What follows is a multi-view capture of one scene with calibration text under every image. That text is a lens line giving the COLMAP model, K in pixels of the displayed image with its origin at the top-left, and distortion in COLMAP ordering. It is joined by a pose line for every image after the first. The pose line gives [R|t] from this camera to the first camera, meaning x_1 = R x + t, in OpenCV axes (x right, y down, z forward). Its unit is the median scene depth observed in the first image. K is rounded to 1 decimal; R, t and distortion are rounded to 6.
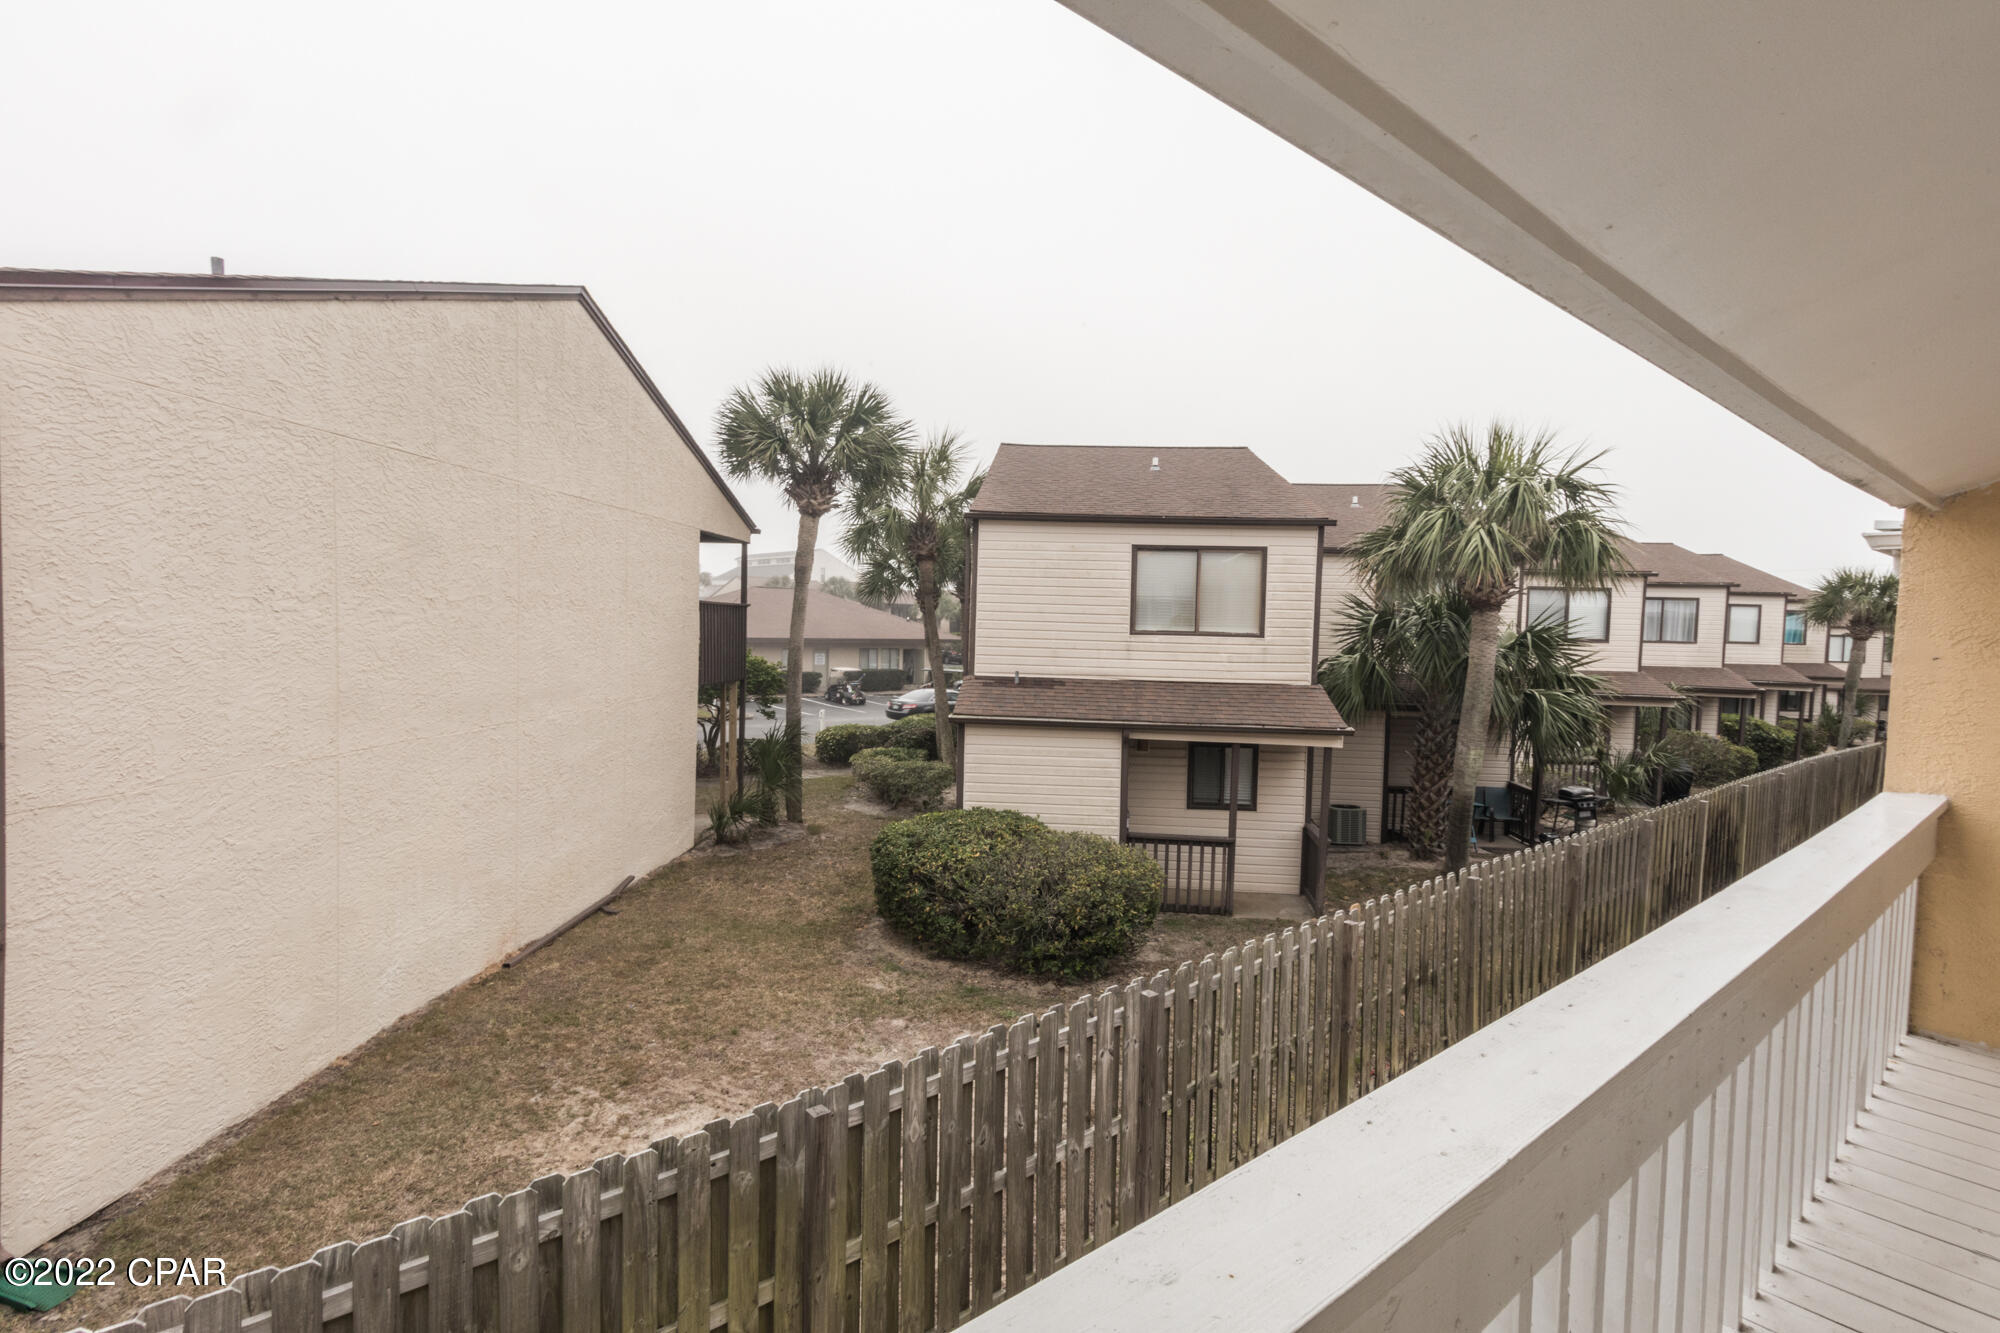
lens RADIAL K [[957.2, 0, 991.7], [0, 957.2, 670.7], [0, 0, 1]] dist [0.004536, -0.001510]
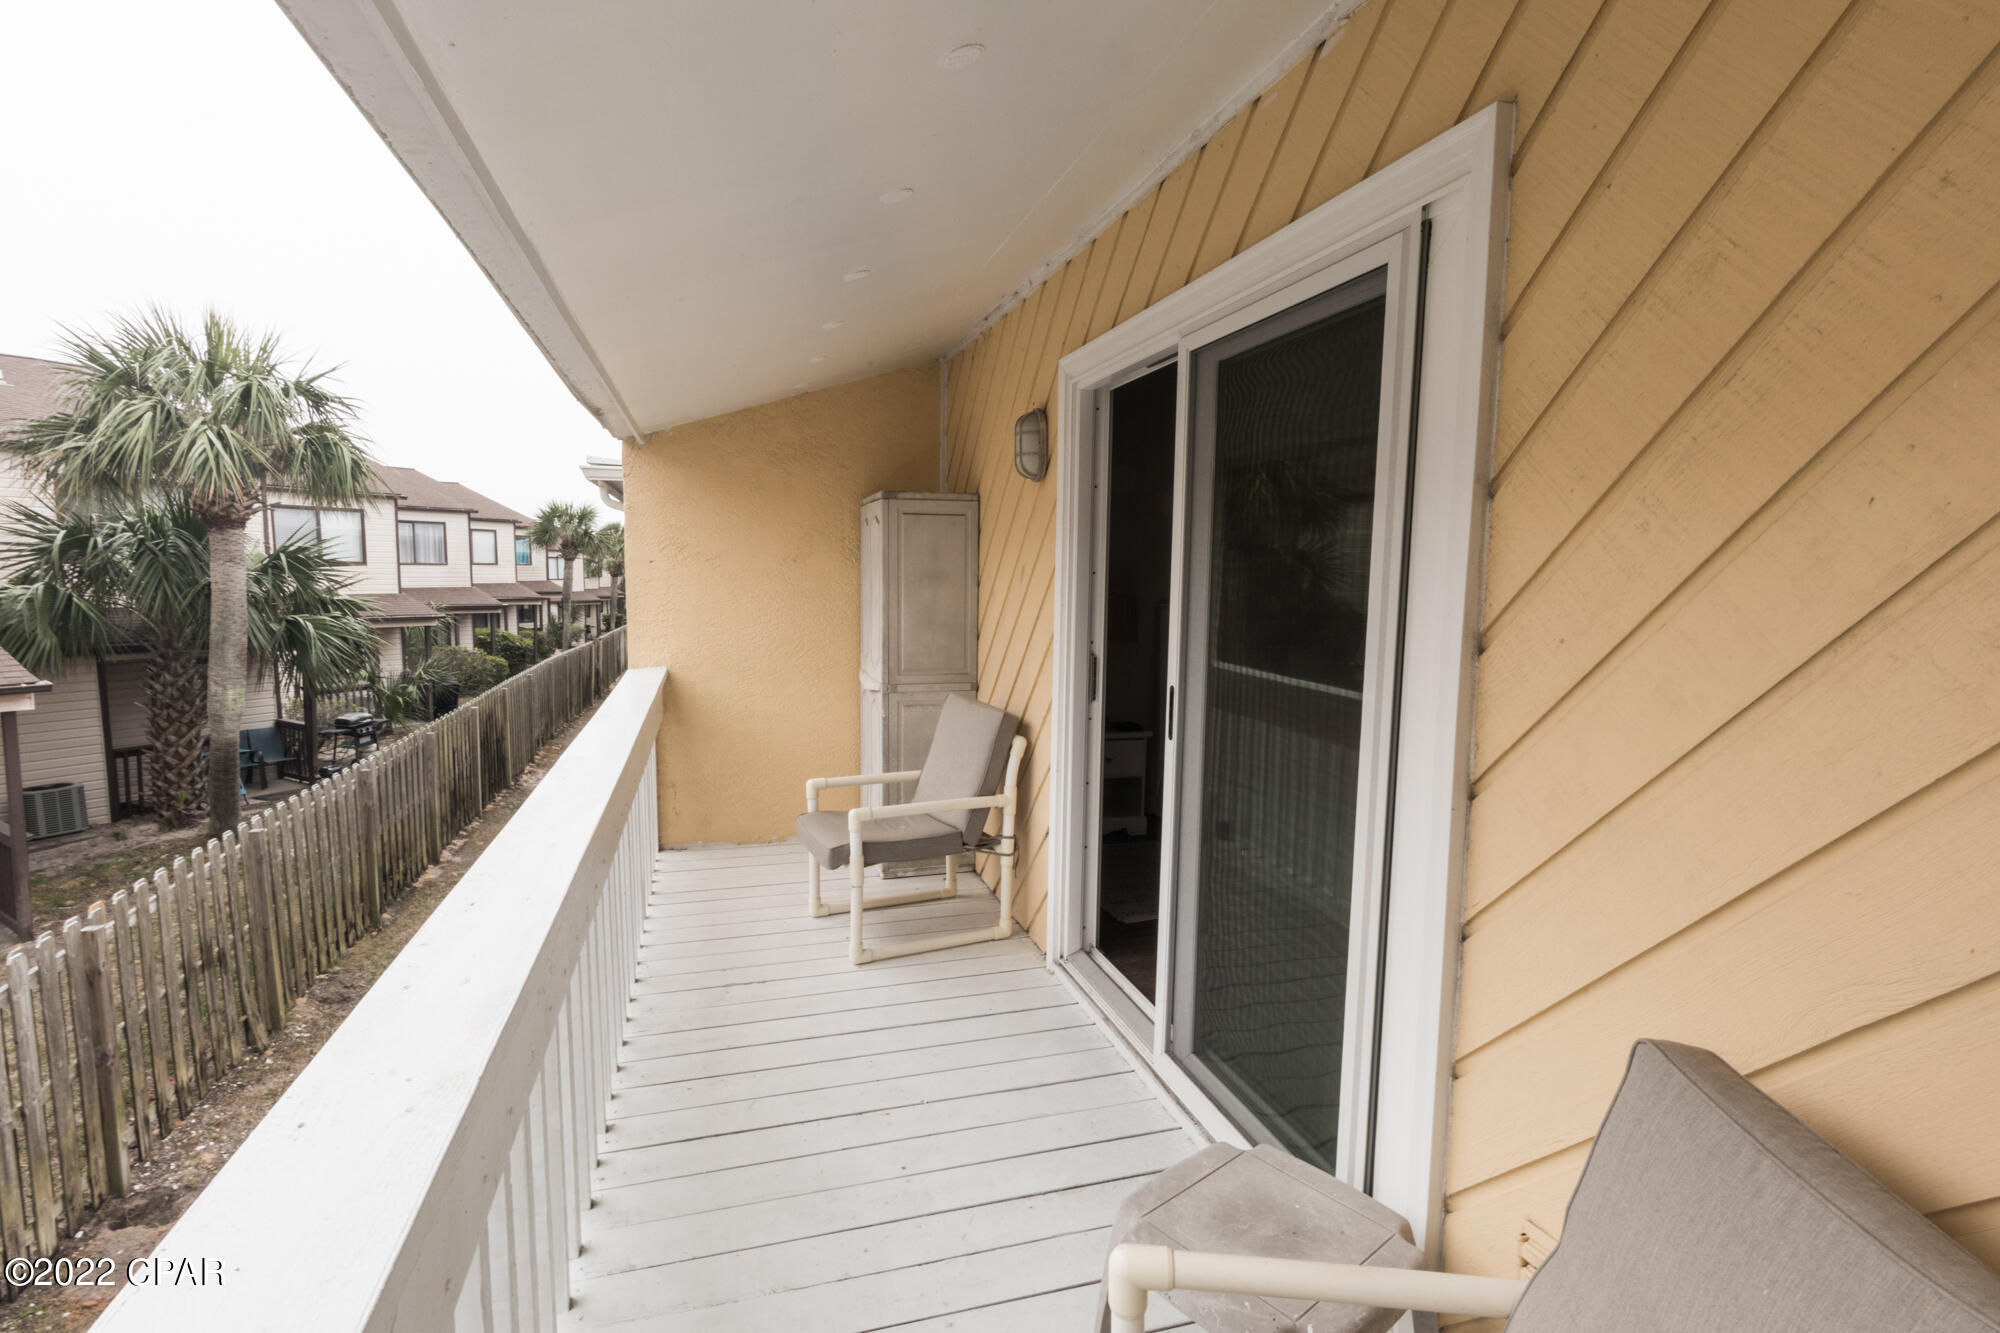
lens RADIAL K [[957.2, 0, 991.7], [0, 957.2, 670.7], [0, 0, 1]] dist [0.004536, -0.001510]
pose [[0.407381, -0.115612, 0.905911, -0.002739], [0.044688, 0.993290, 0.106668, 0.003978], [-0.912164, -0.002971, 0.409814, 0.013993]]
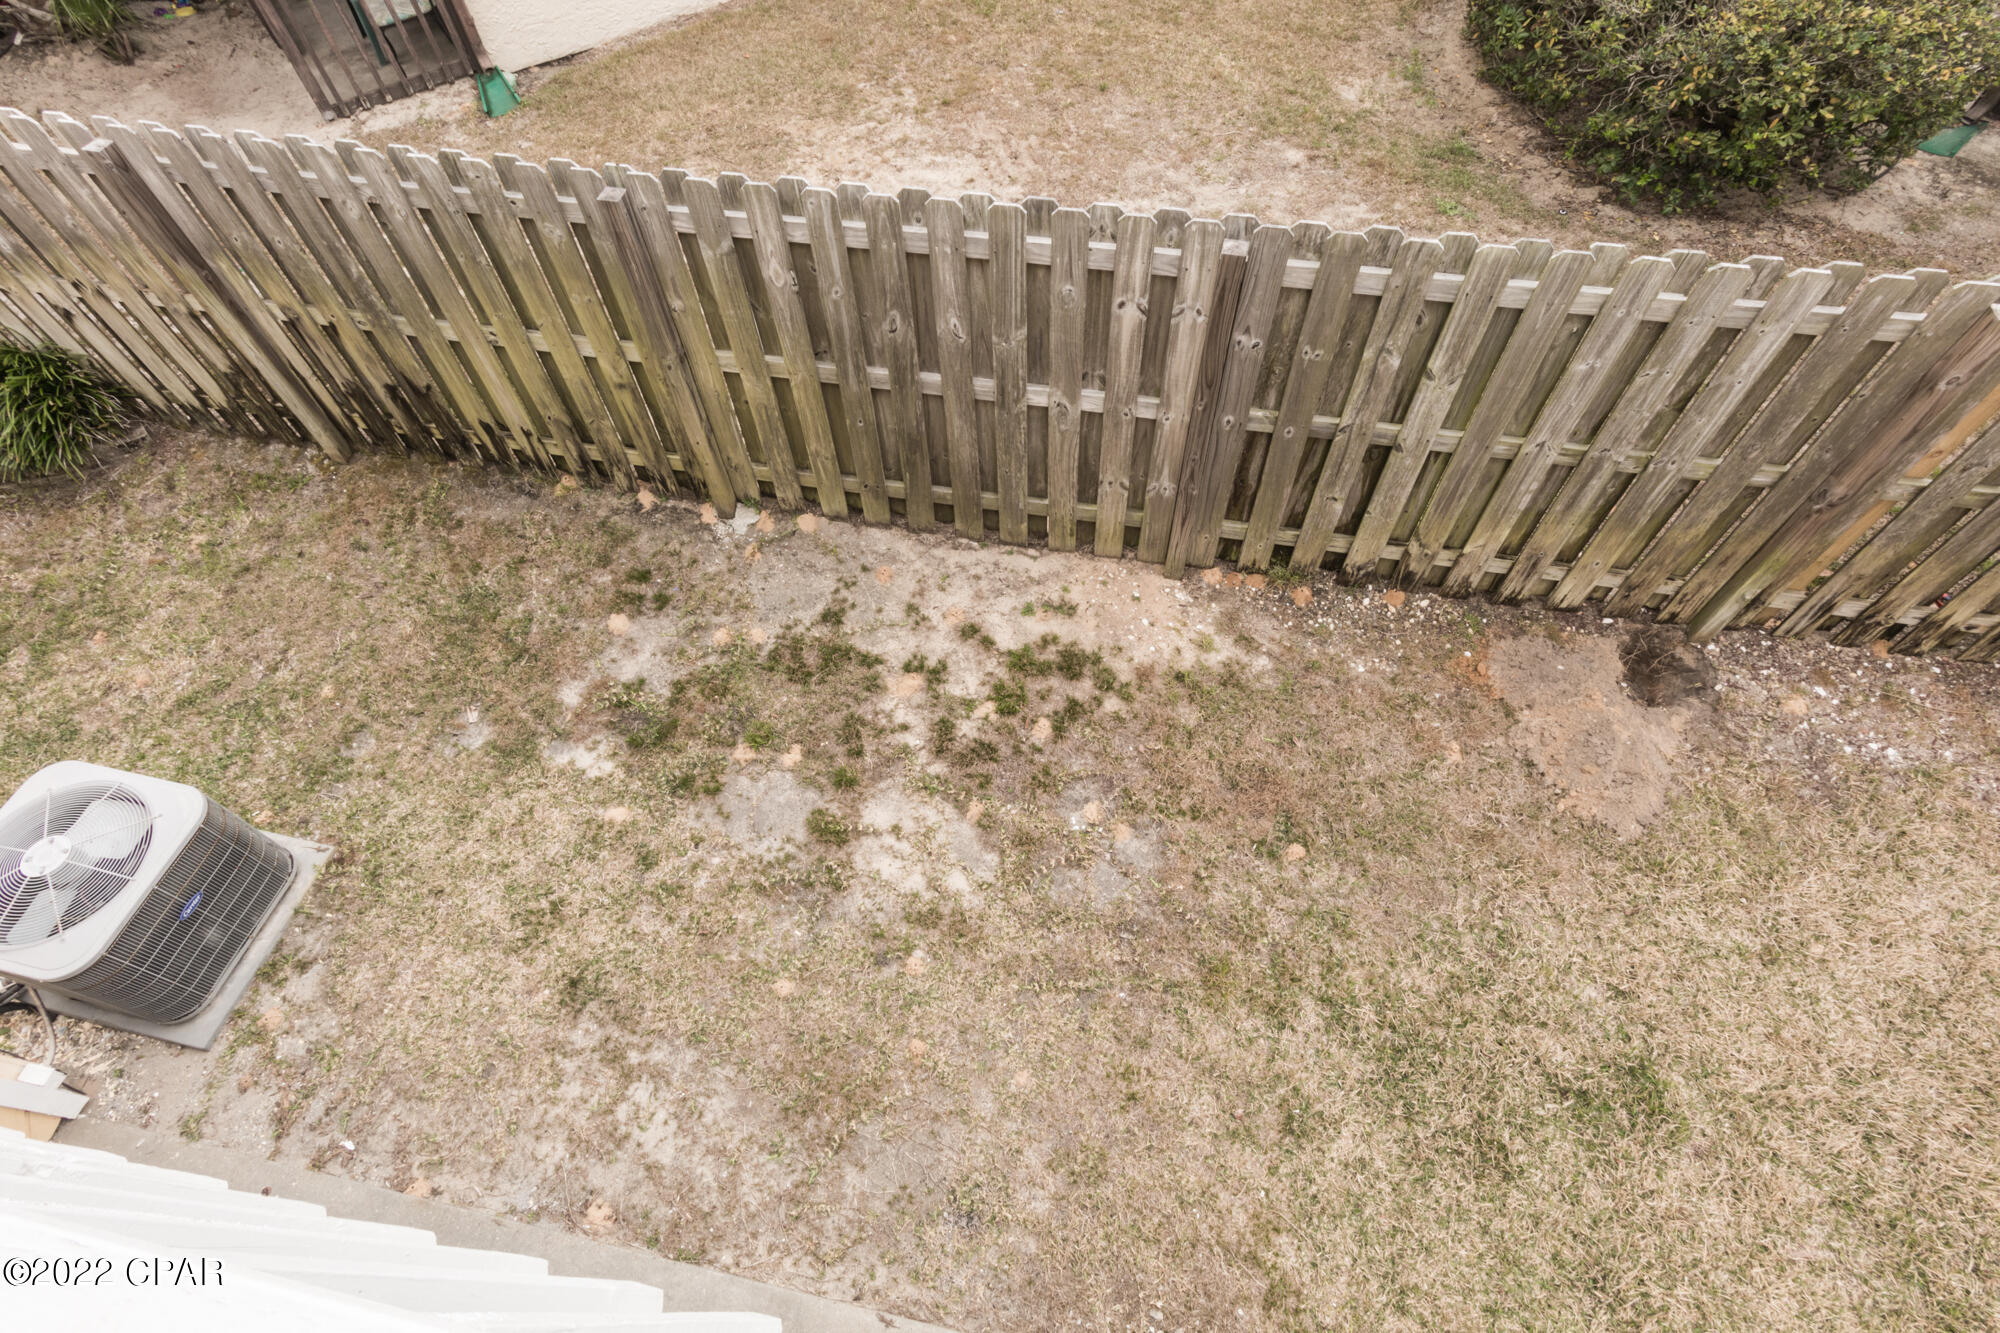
lens RADIAL K [[966.3, 0, 997.0], [0, 966.3, 668.8], [0, 0, 1]] dist [0.003073, -0.000429]
pose [[0.630127, 0.623412, -0.462923, 0.196268], [0.000929, 0.595567, 0.803305, 0.013157], [0.776492, -0.506614, 0.374704, 0.224618]]
